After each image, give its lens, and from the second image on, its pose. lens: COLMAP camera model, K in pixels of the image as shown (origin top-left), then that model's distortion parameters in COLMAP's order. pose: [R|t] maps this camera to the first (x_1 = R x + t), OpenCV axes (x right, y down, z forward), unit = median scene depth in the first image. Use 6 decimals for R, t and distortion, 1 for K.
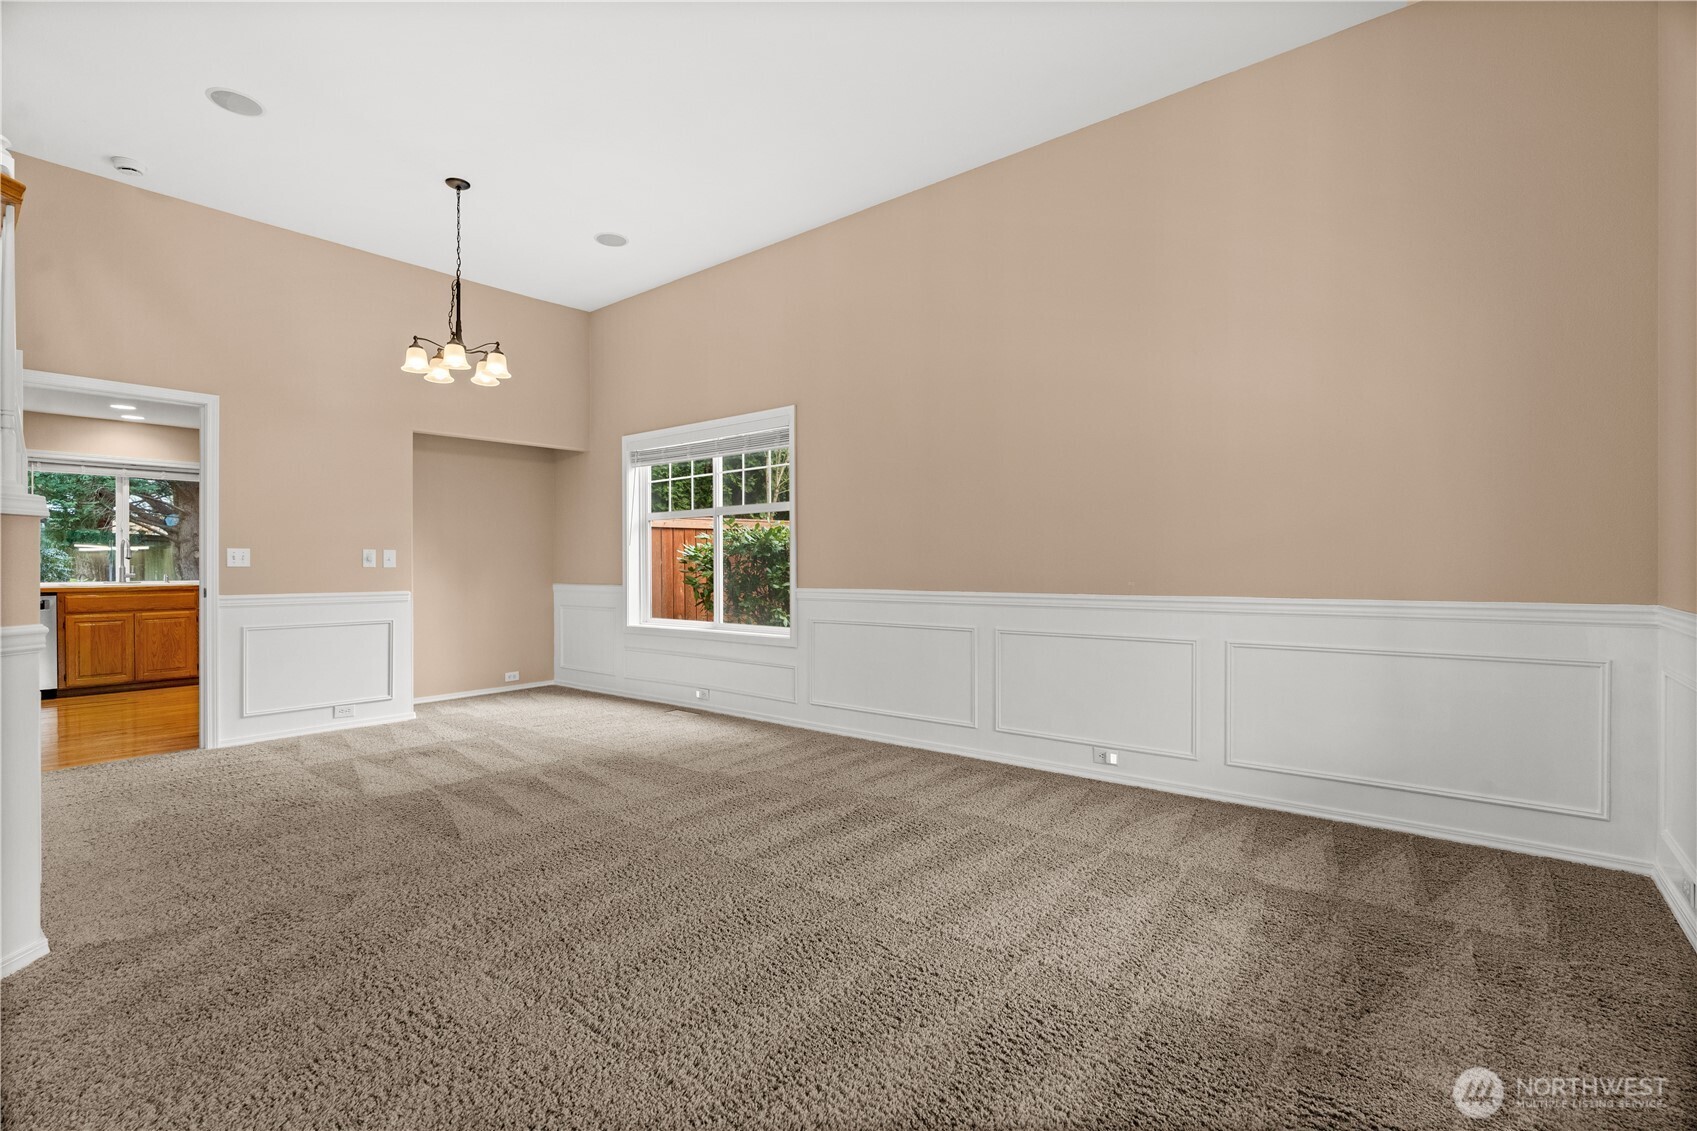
lens RADIAL K [[770.8, 0, 844.2], [0, 770.8, 569.9], [0, 0, 1]] dist [-0.013944, 0.004718]
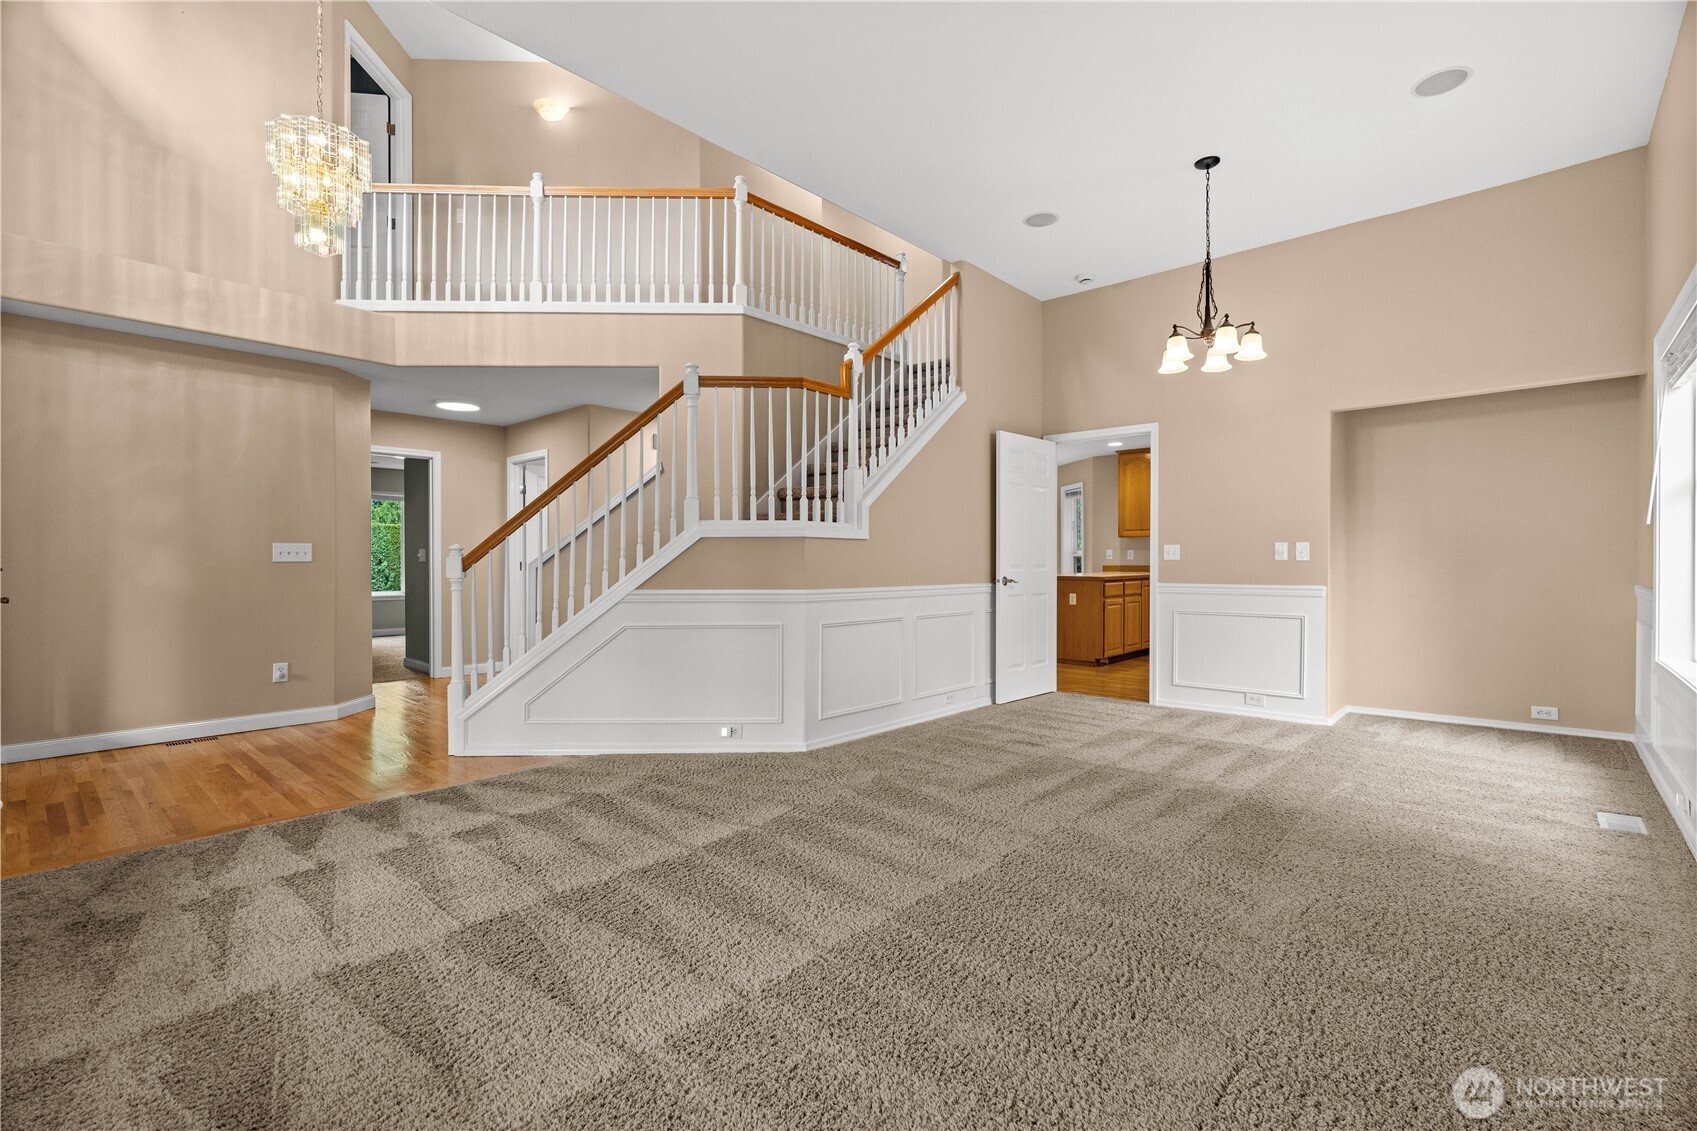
lens RADIAL K [[770.8, 0, 842.7], [0, 770.8, 560.5], [0, 0, 1]] dist [-0.013944, 0.004718]
pose [[-0.050674, 0.002531, -0.998712, 0.408755], [-0.002441, 0.999993, 0.002658, -0.004506], [0.998712, 0.002573, -0.050667, 0.501813]]
